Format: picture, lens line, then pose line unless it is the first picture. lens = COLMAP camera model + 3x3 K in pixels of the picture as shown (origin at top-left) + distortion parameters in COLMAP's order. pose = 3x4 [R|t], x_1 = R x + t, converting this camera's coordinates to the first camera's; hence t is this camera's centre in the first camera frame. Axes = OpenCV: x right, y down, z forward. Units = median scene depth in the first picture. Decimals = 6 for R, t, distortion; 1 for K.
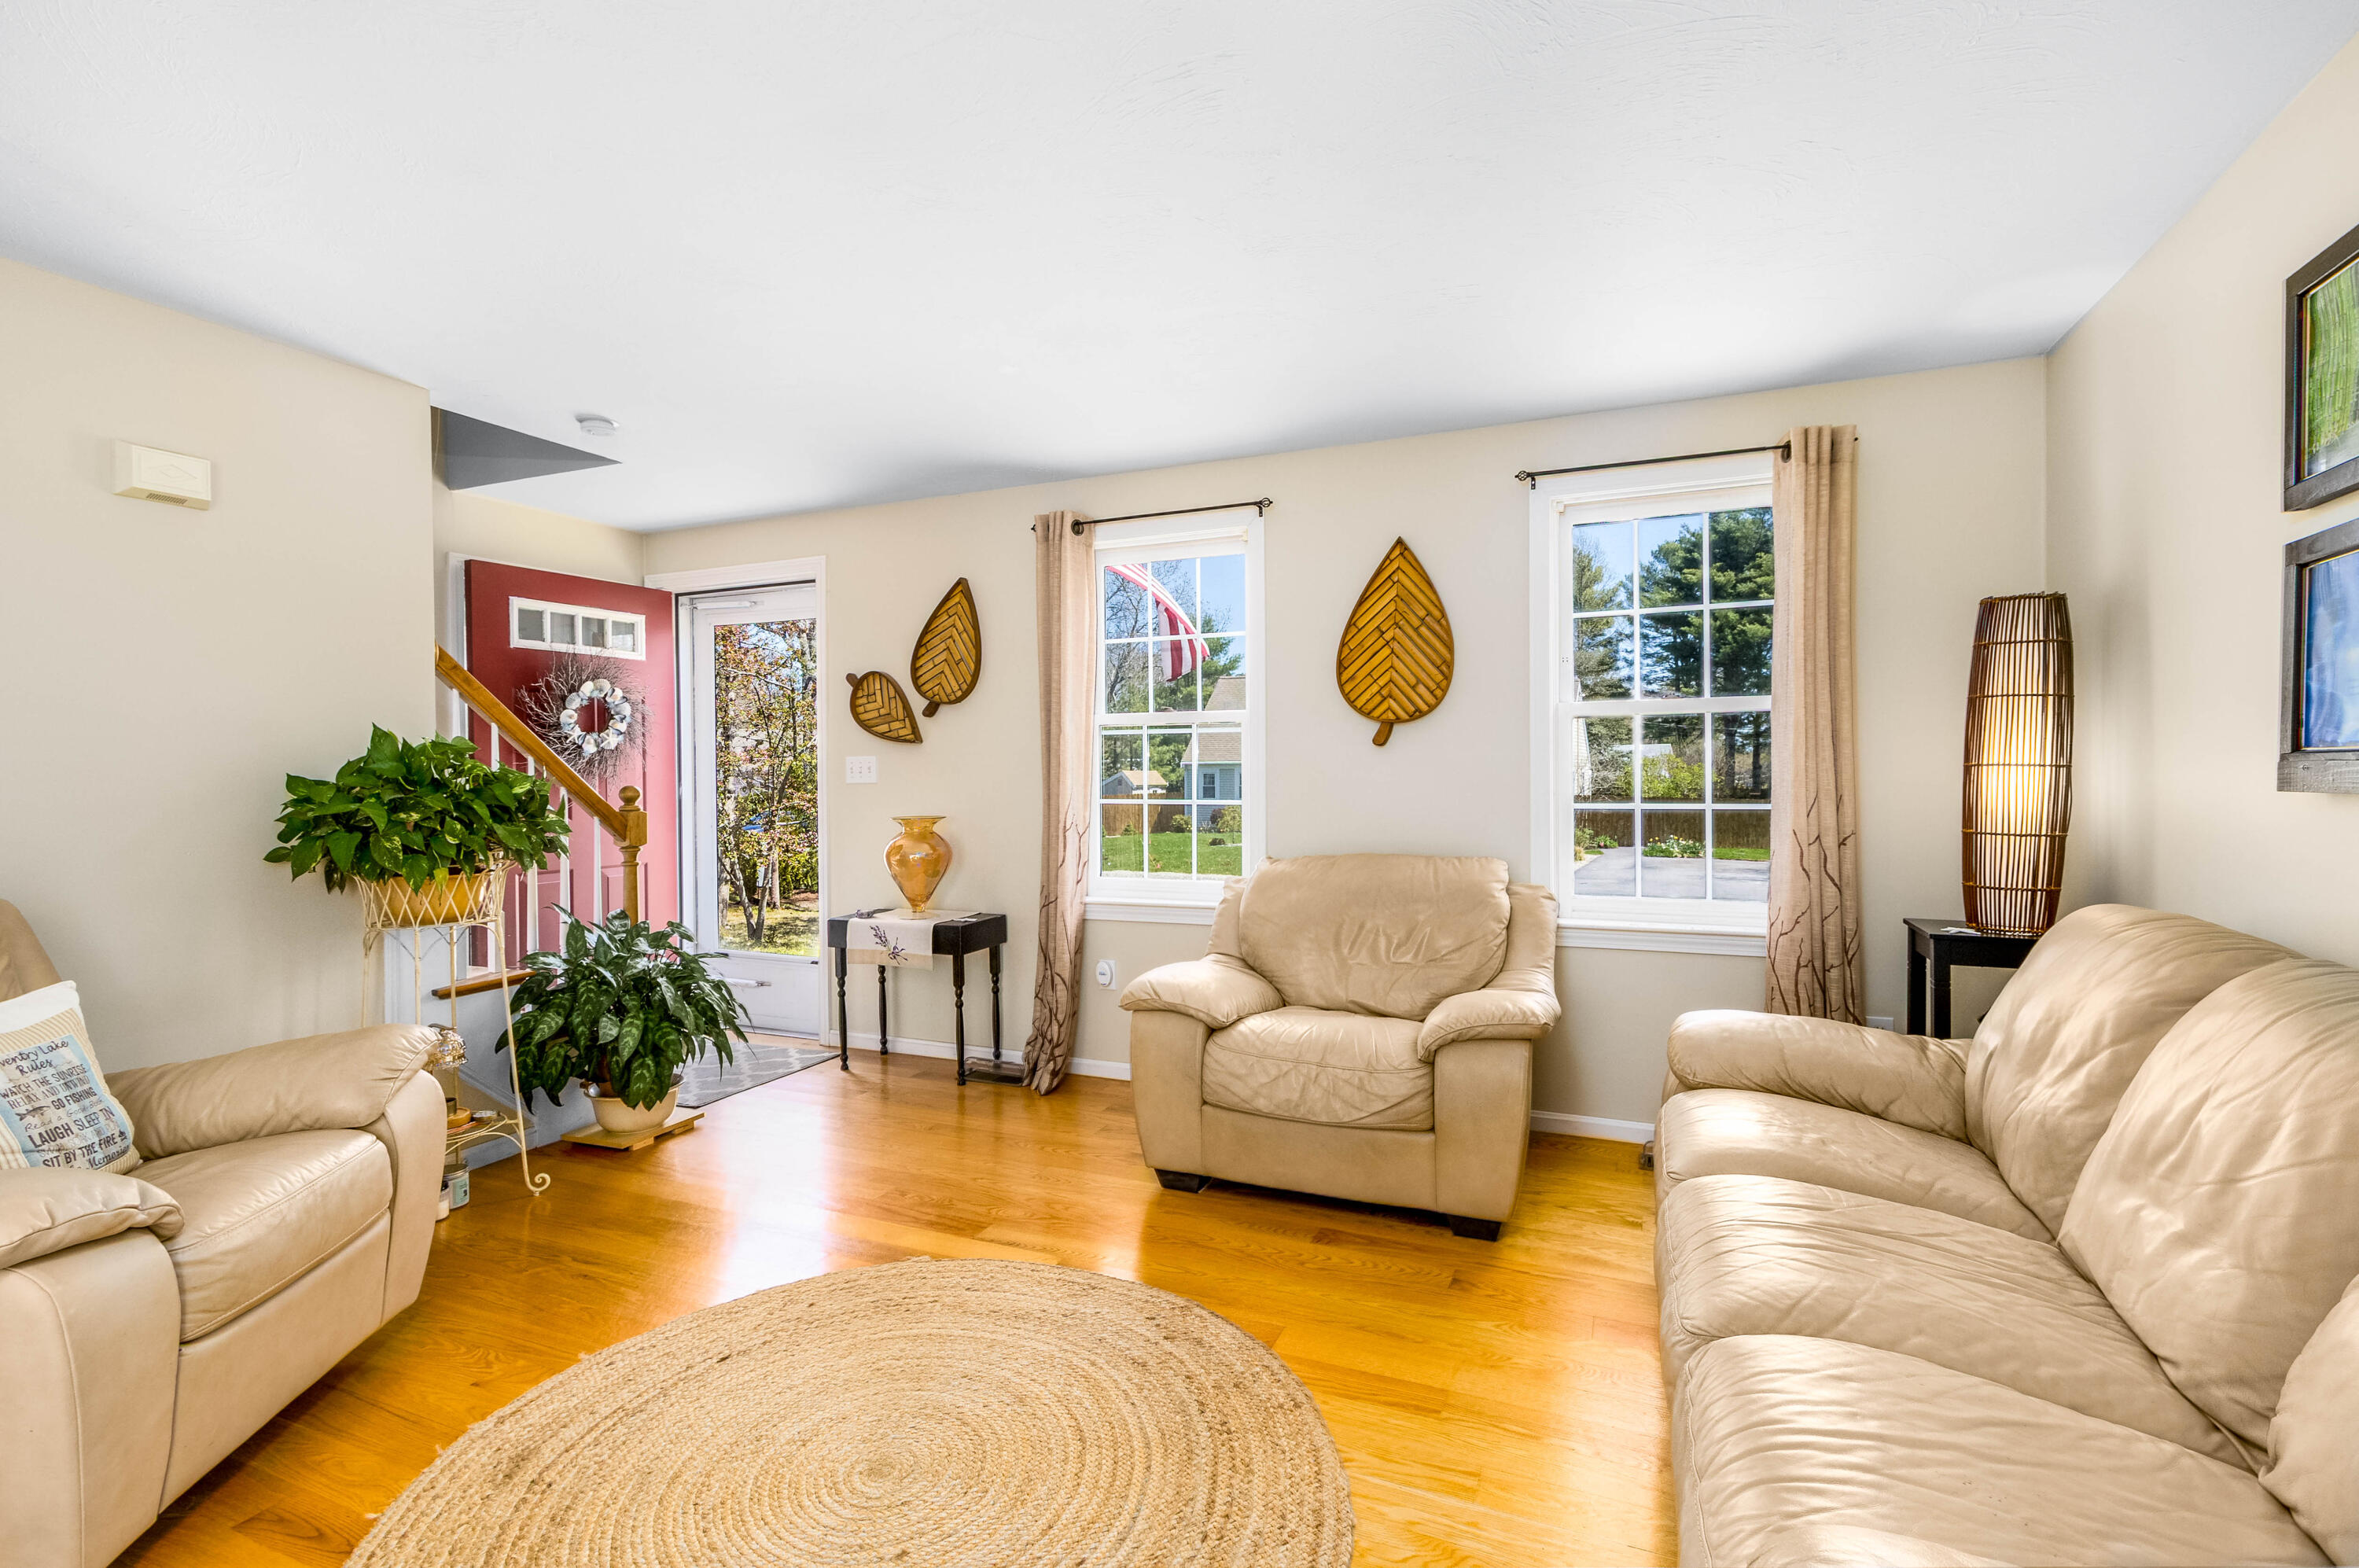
lens RADIAL K [[1085.4, 0, 1145.0], [0, 1085.4, 772.1], [0, 0, 1]] dist [0.001771, 0.000031]
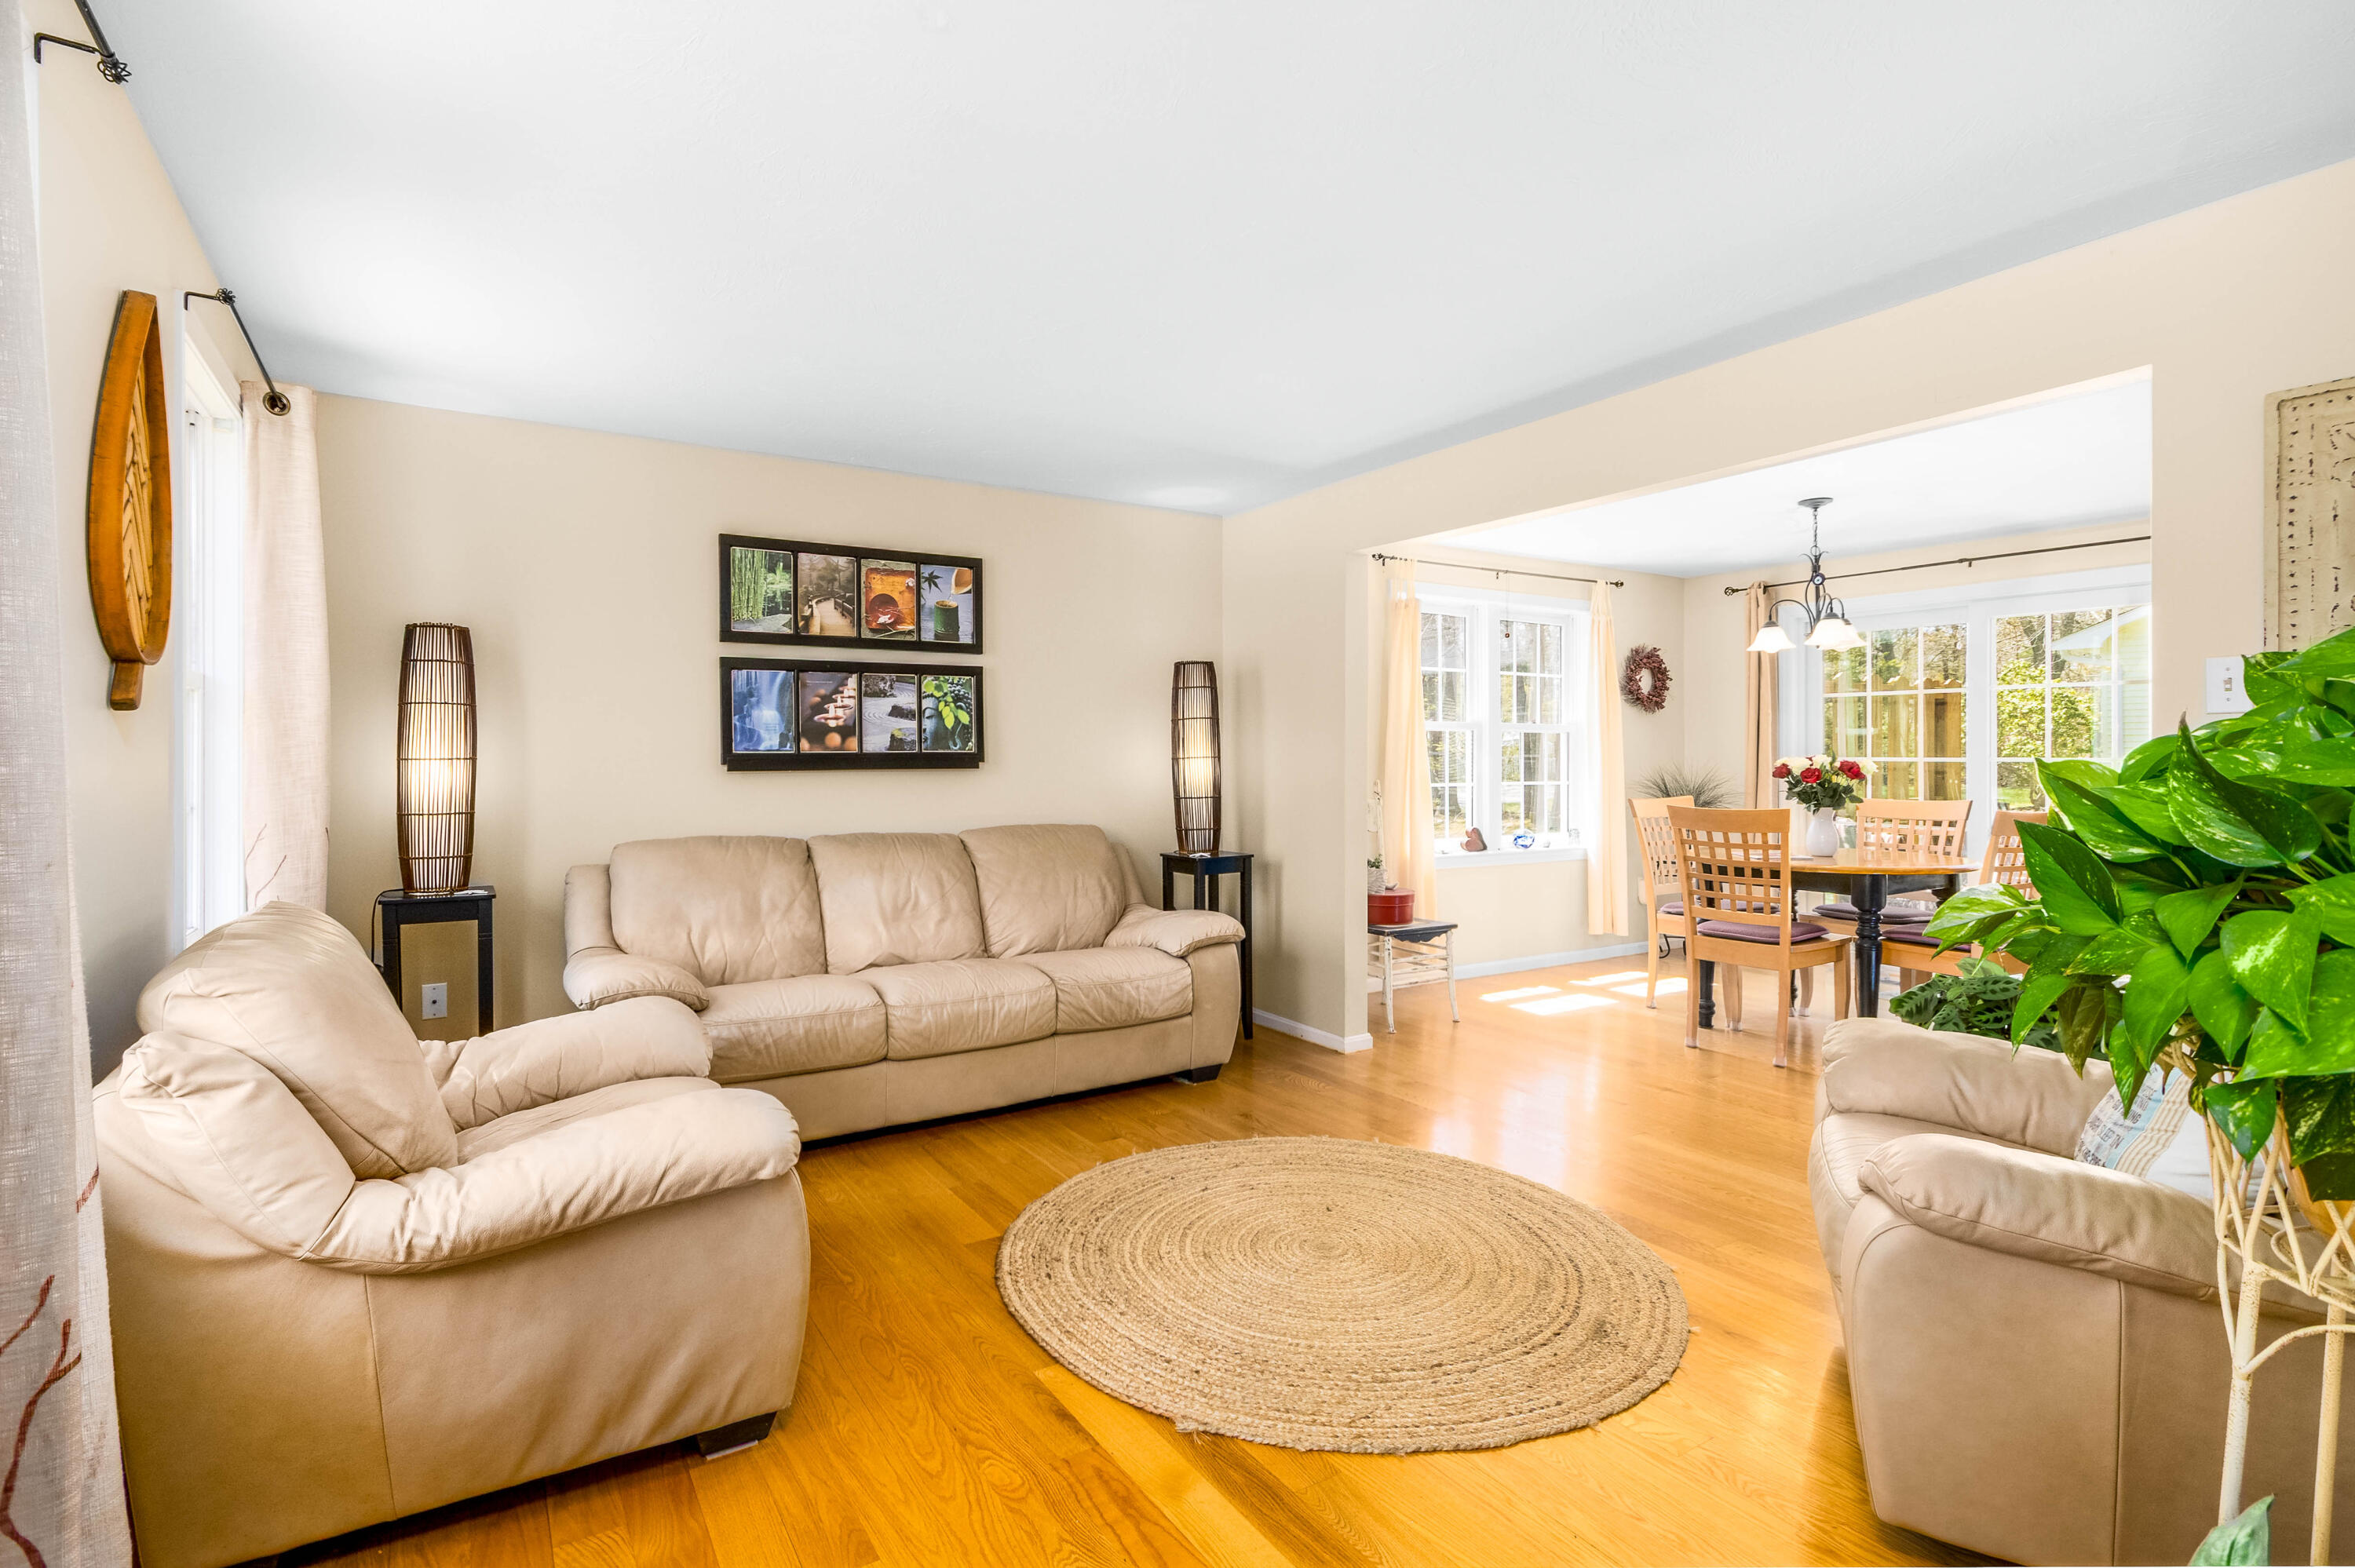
lens RADIAL K [[1115.0, 0, 1143.8], [0, 1115.0, 760.9], [0, 0, 1]] dist [0.003044, -0.000234]
pose [[-0.829067, 0.007291, 0.559101, -0.427326], [0.008205, 0.999966, -0.000874, 0.002341], [-0.559089, 0.003862, -0.829099, 1.154094]]
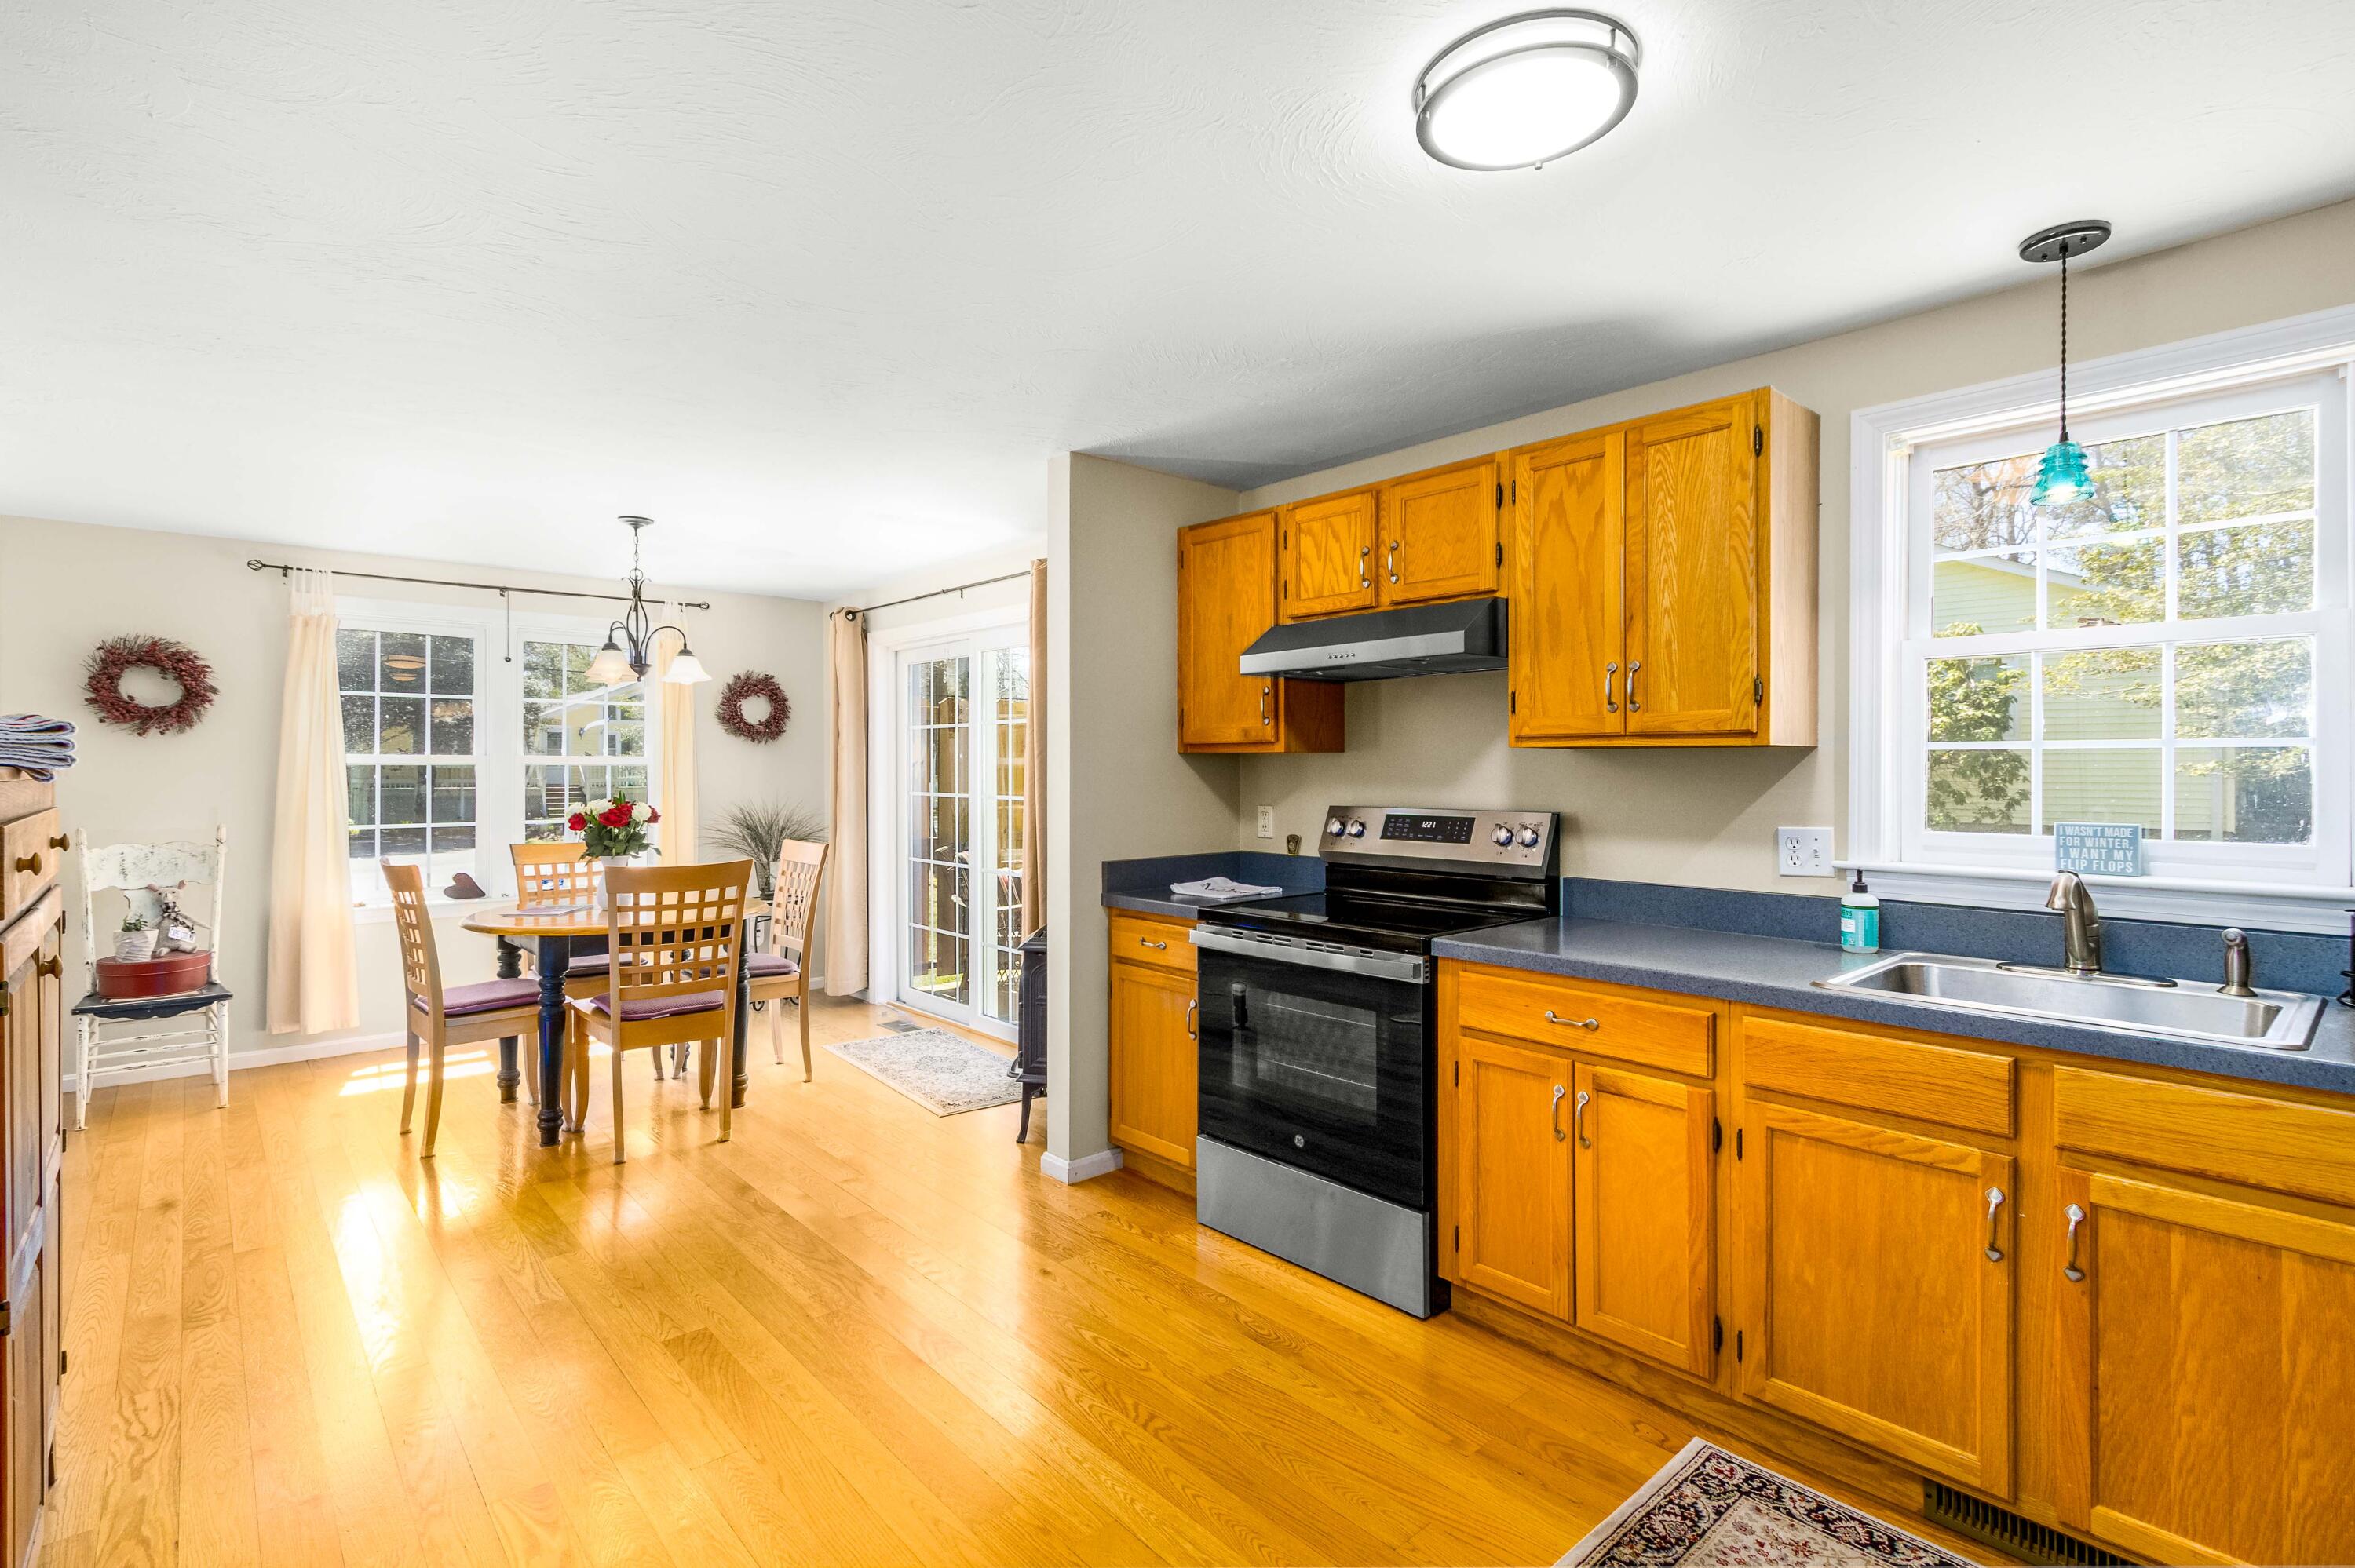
lens RADIAL K [[1083.4, 0, 1143.0], [0, 1083.4, 772.1], [0, 0, 1]] dist [0.001771, 0.000031]
pose [[-0.910639, 0.005771, 0.413163, -0.739684], [0.006482, 0.999979, 0.000319, -0.006625], [-0.413152, 0.002969, -0.910657, 0.911881]]
